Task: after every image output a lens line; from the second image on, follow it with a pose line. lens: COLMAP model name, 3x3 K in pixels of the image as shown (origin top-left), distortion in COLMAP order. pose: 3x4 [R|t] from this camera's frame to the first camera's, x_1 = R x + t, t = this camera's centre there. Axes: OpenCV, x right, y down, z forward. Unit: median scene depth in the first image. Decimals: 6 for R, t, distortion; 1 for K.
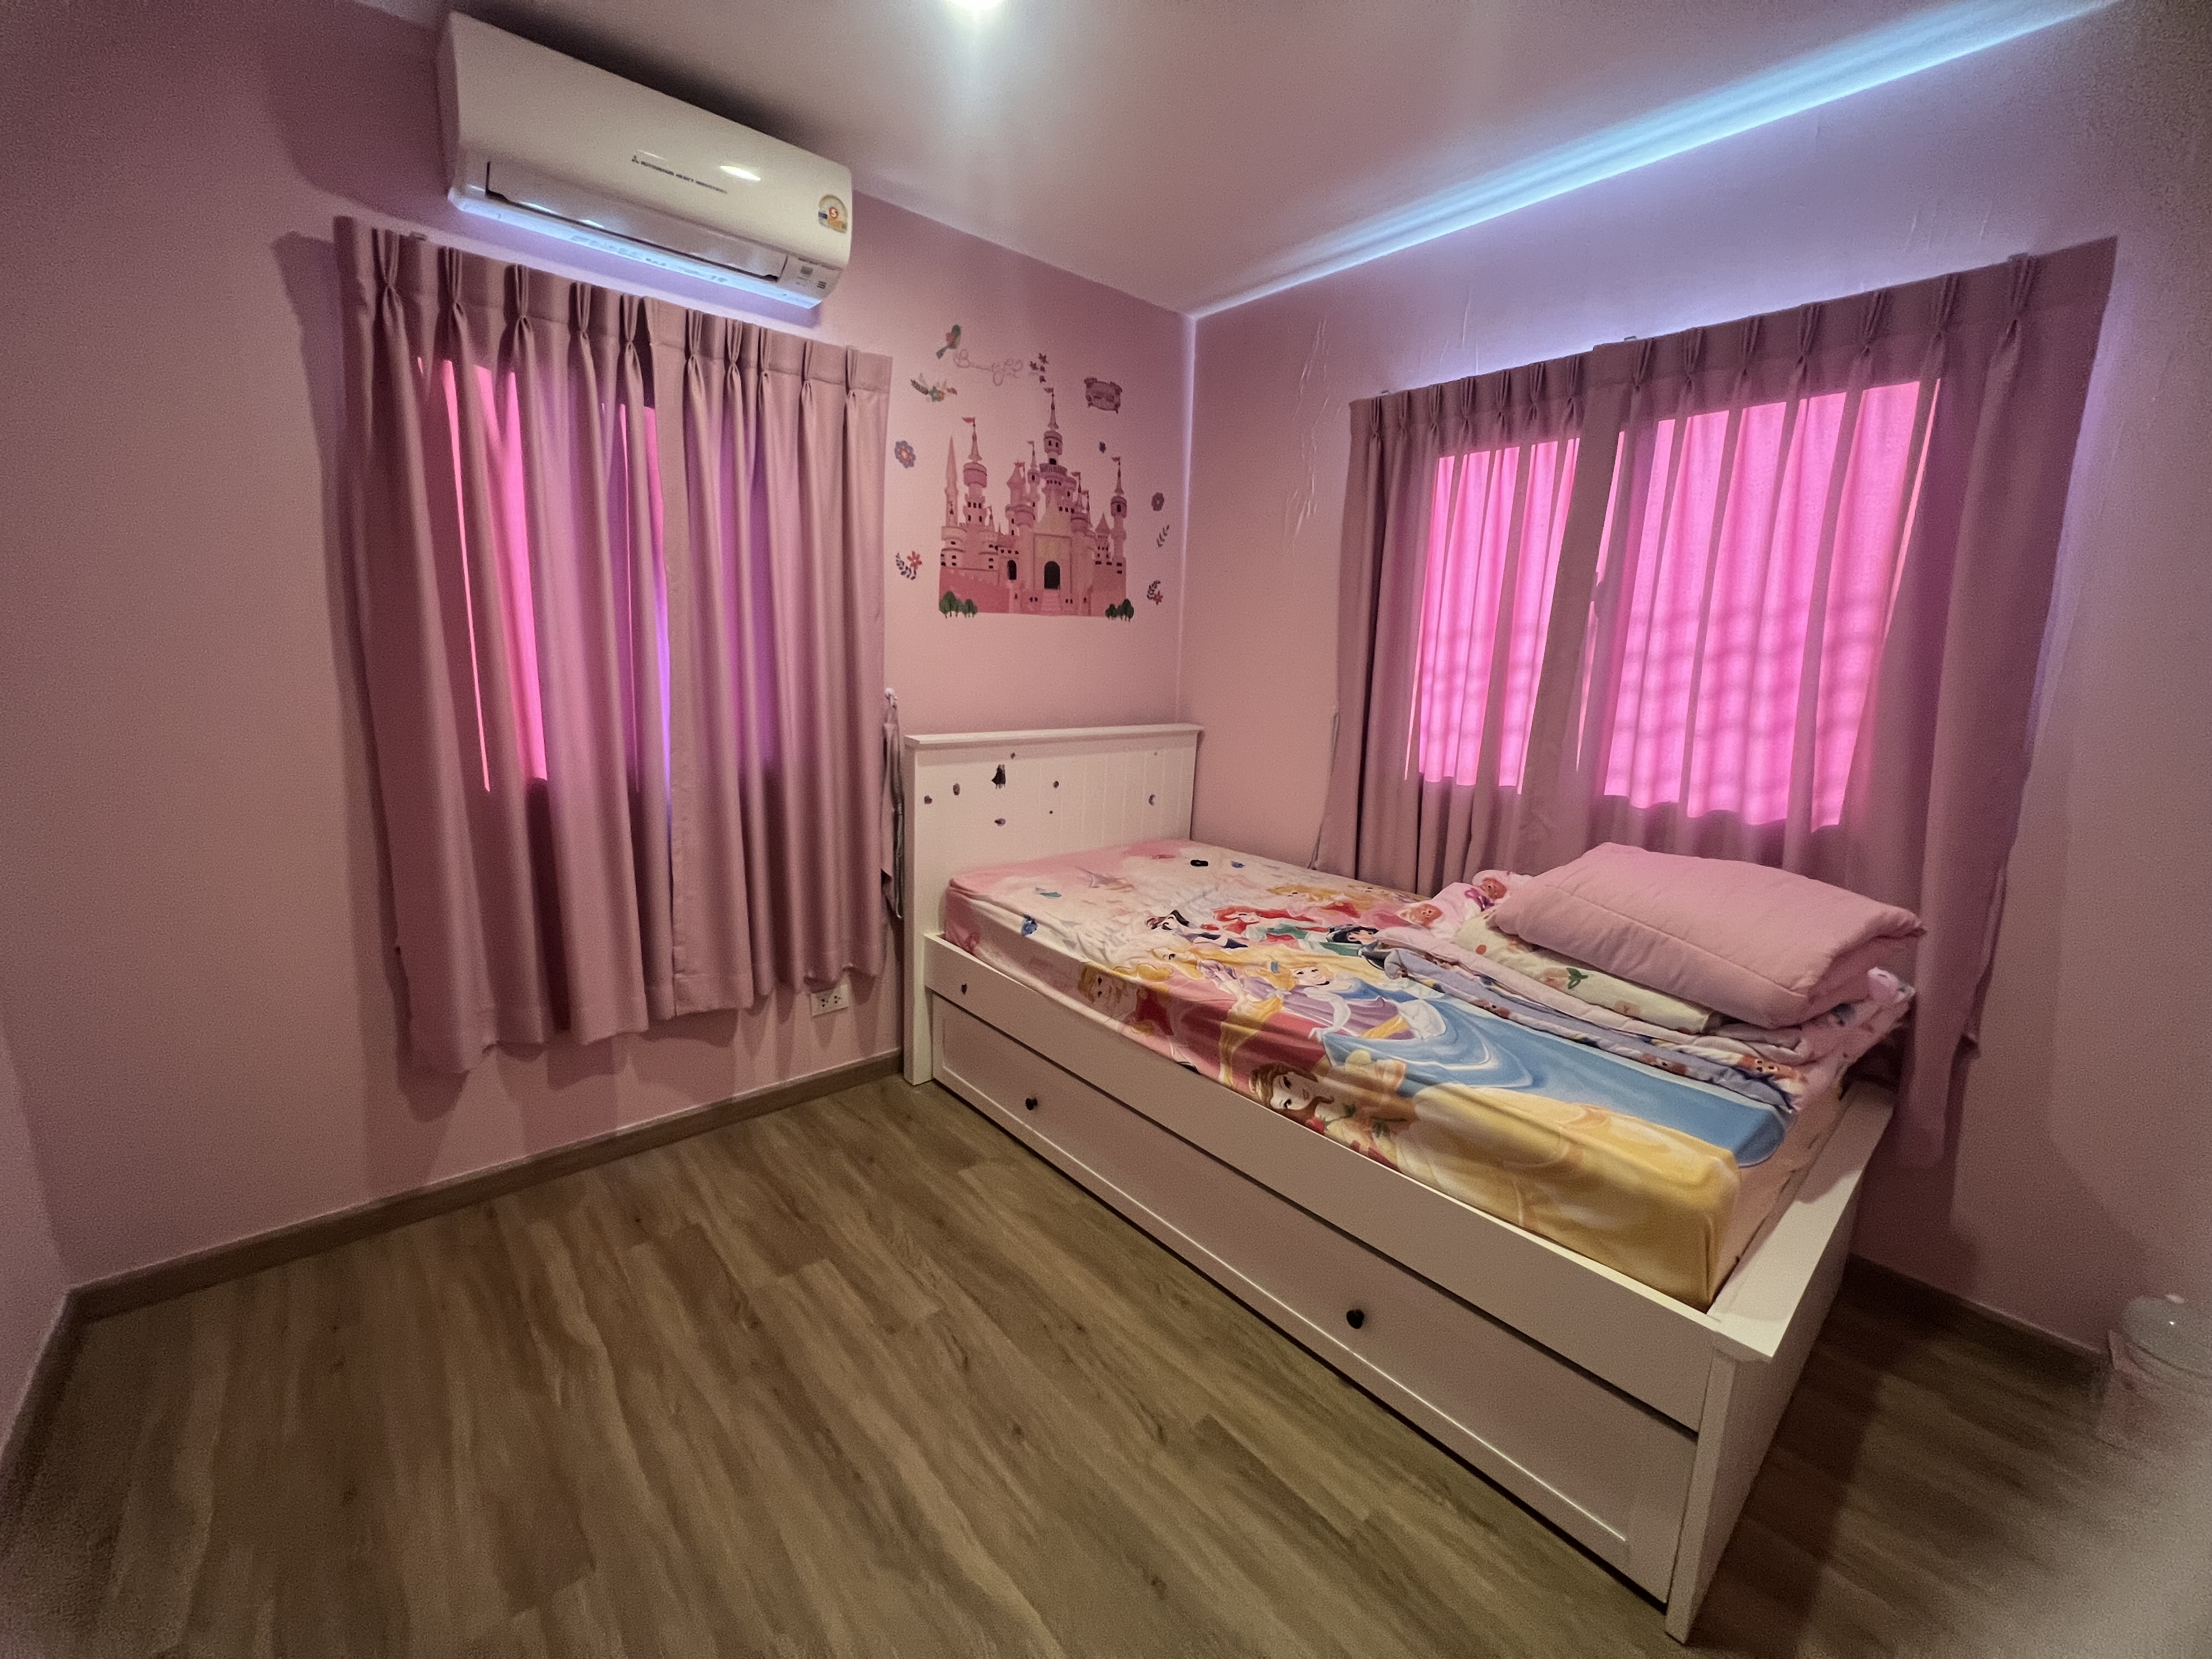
lens RADIAL K [[892.1, 0, 1111.8], [0, 892.1, 824.8], [0, 0, 1]] dist [-0.002188, -0.000090]
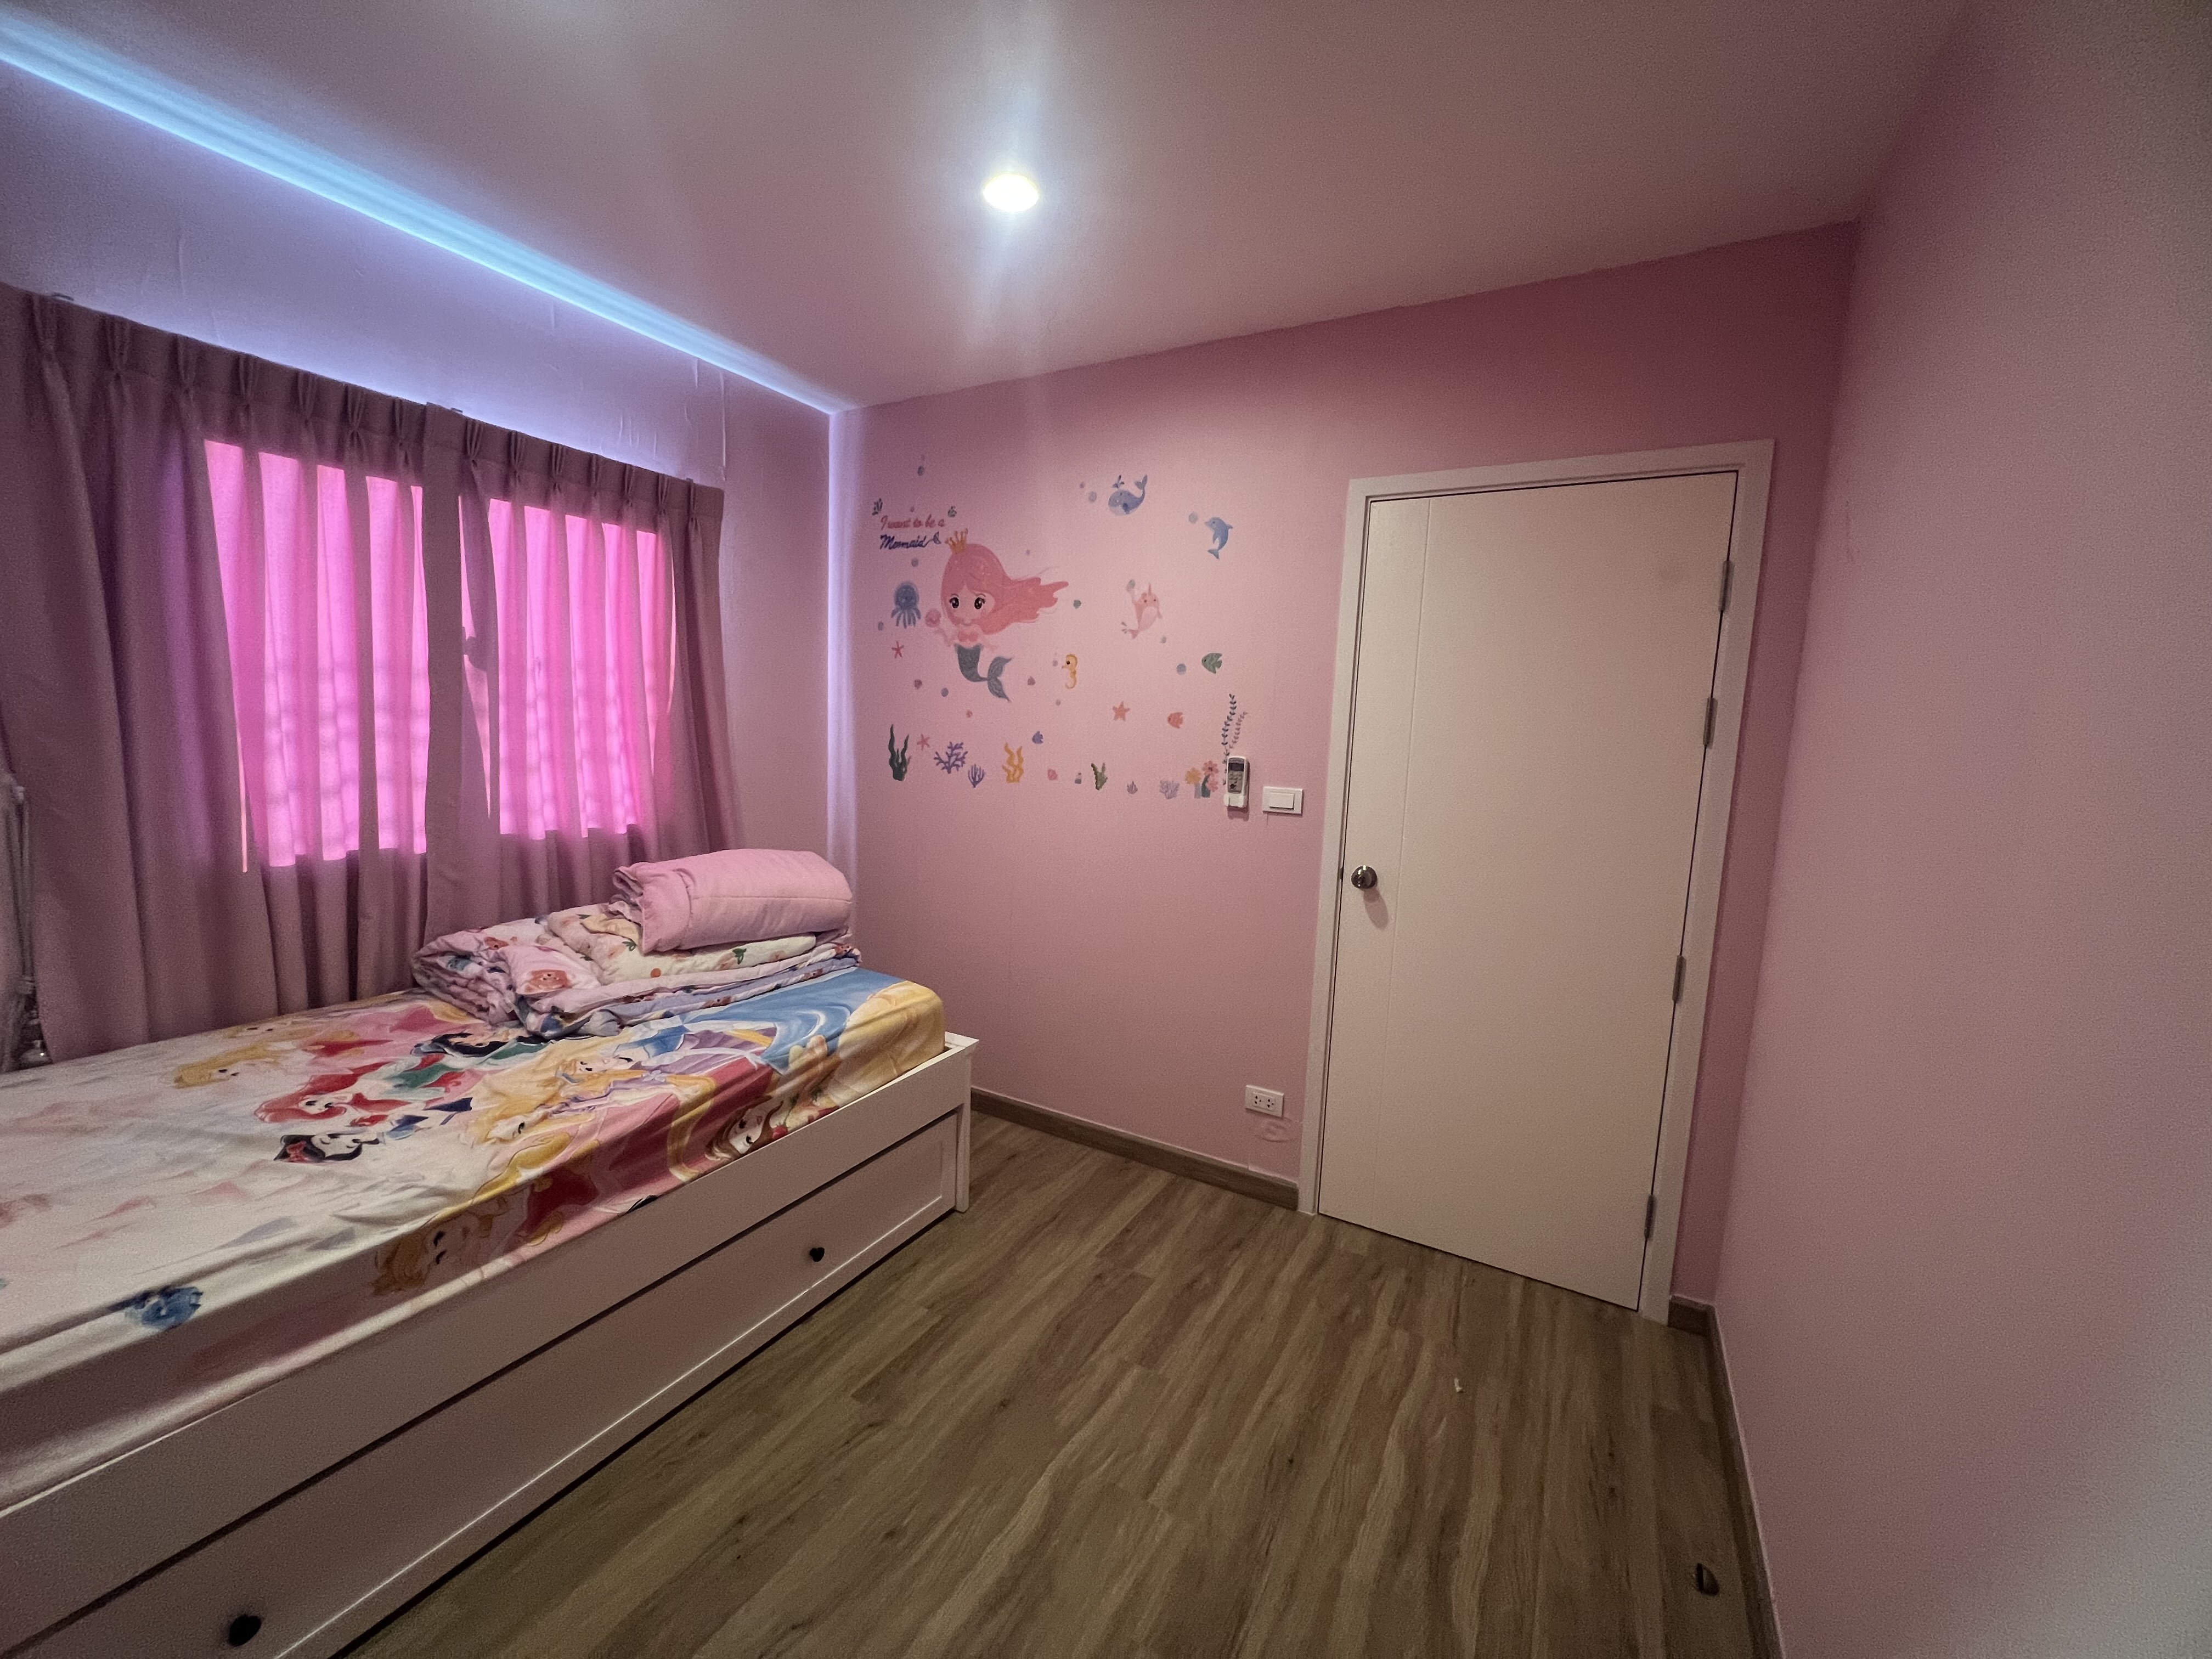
lens RADIAL K [[890.3, 0, 1108.8], [0, 890.3, 820.0], [0, 0, 1]] dist [-0.015097, -0.000292]
pose [[-0.347058, -0.143963, 0.926728, -0.842479], [0.128802, 0.971468, 0.199149, -0.209800], [-0.928957, 0.188481, -0.318613, 0.814857]]
